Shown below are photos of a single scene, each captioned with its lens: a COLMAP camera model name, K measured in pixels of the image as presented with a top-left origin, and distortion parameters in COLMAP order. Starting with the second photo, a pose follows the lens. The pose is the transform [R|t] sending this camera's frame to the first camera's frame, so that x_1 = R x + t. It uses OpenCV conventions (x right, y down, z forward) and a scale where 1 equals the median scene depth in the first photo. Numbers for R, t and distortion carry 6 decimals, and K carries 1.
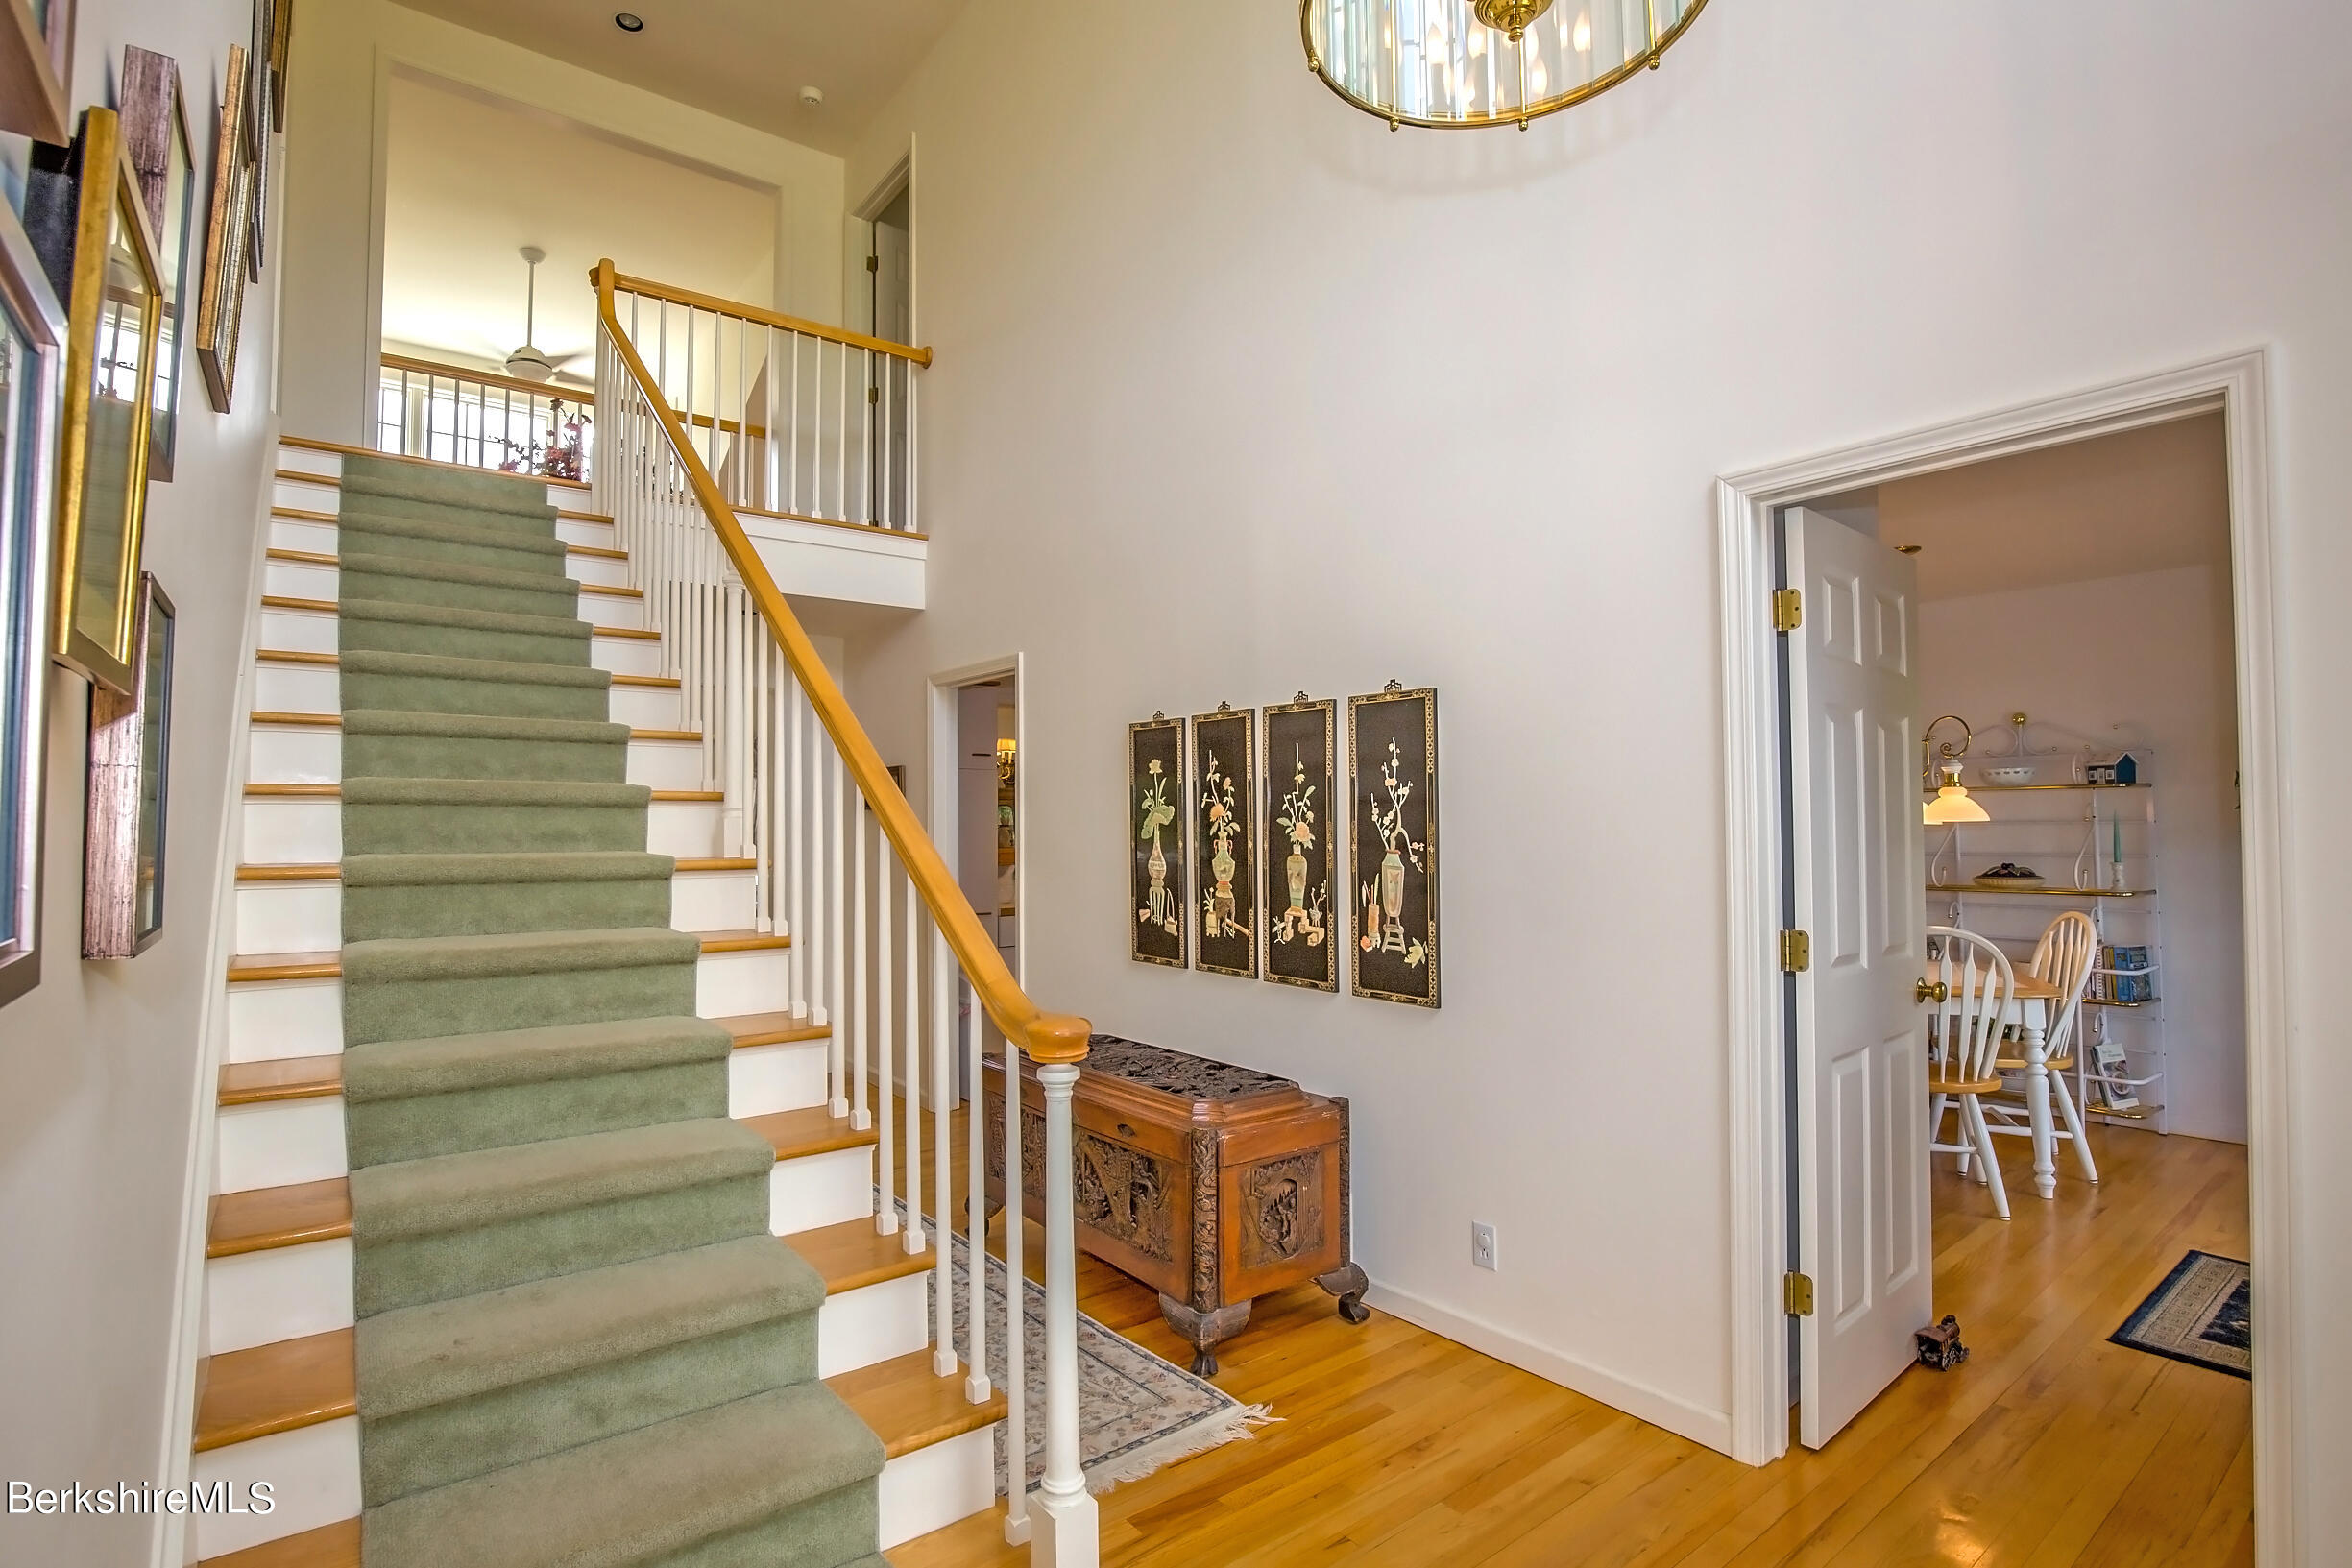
lens RADIAL K [[1108.2, 0, 1199.9], [0, 1108.2, 790.1], [0, 0, 1]] dist [-0.039534, 0.007214]
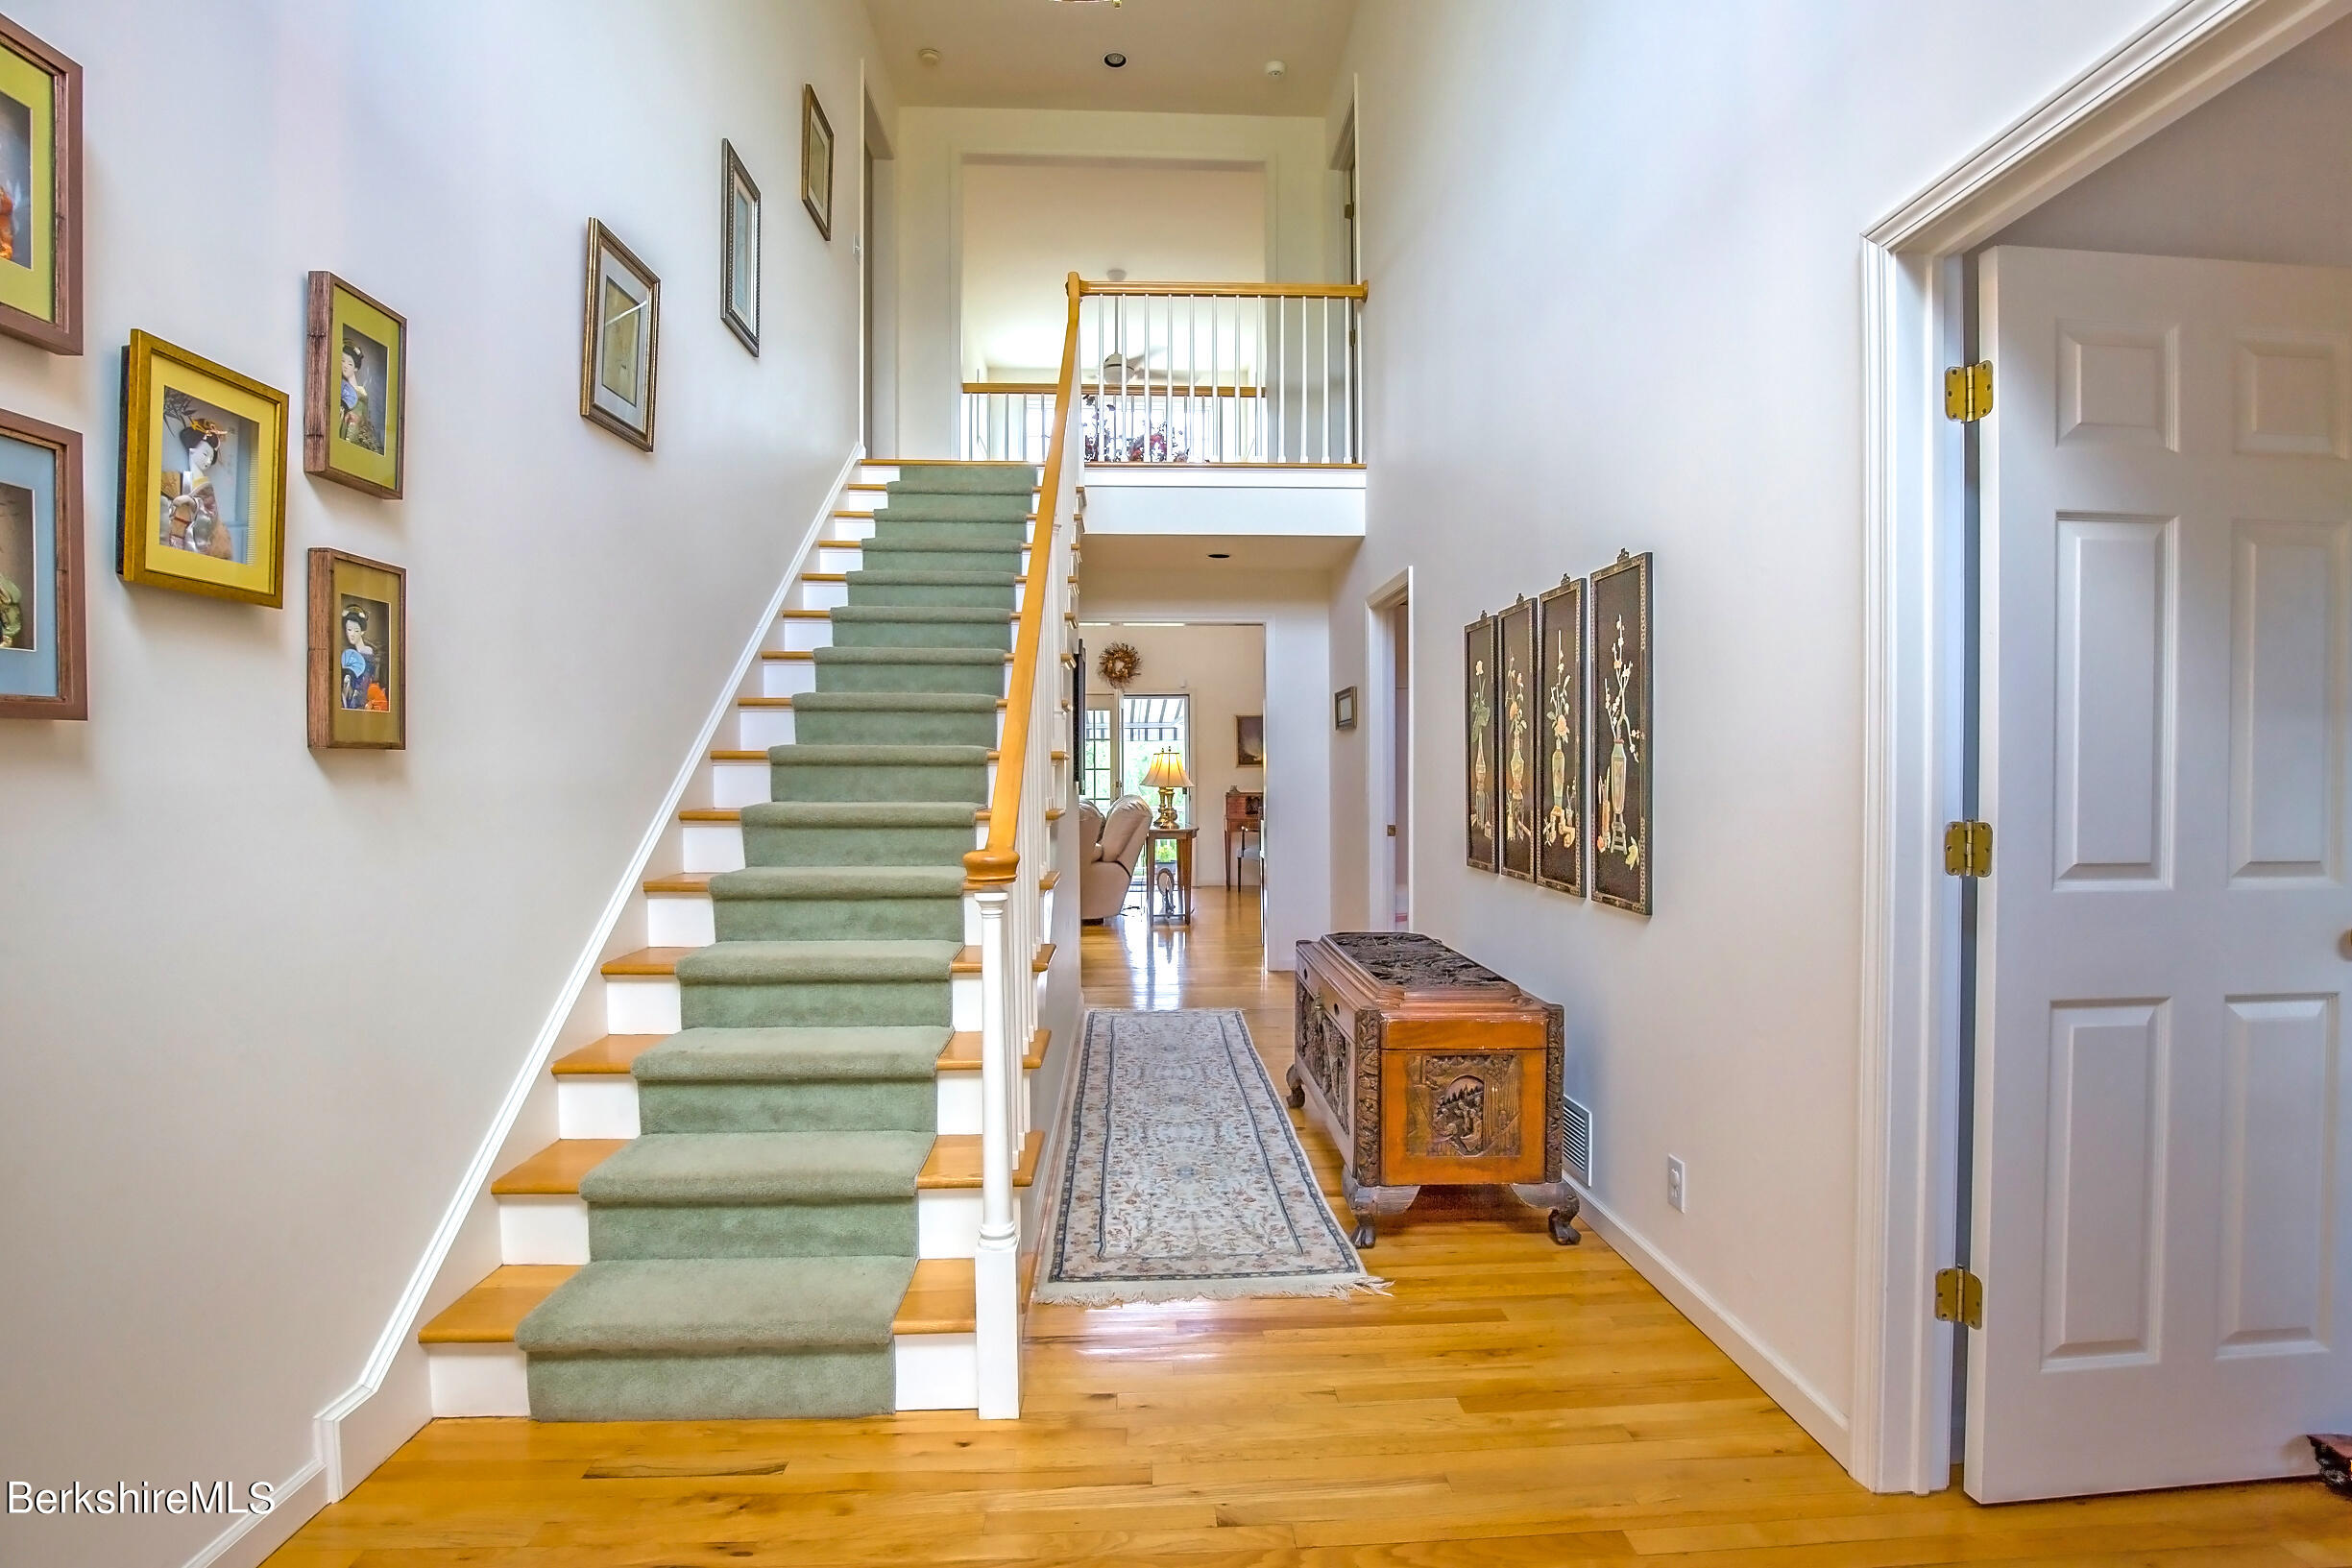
lens RADIAL K [[1093.4, 0, 1185.9], [0, 1093.4, 783.5], [0, 0, 1]] dist [-0.035370, 0.000097]
pose [[0.831083, 0.010500, -0.556049, 0.377154], [0.017020, 0.998873, 0.044300, 0.045128], [0.555887, -0.046281, 0.829968, 0.070049]]
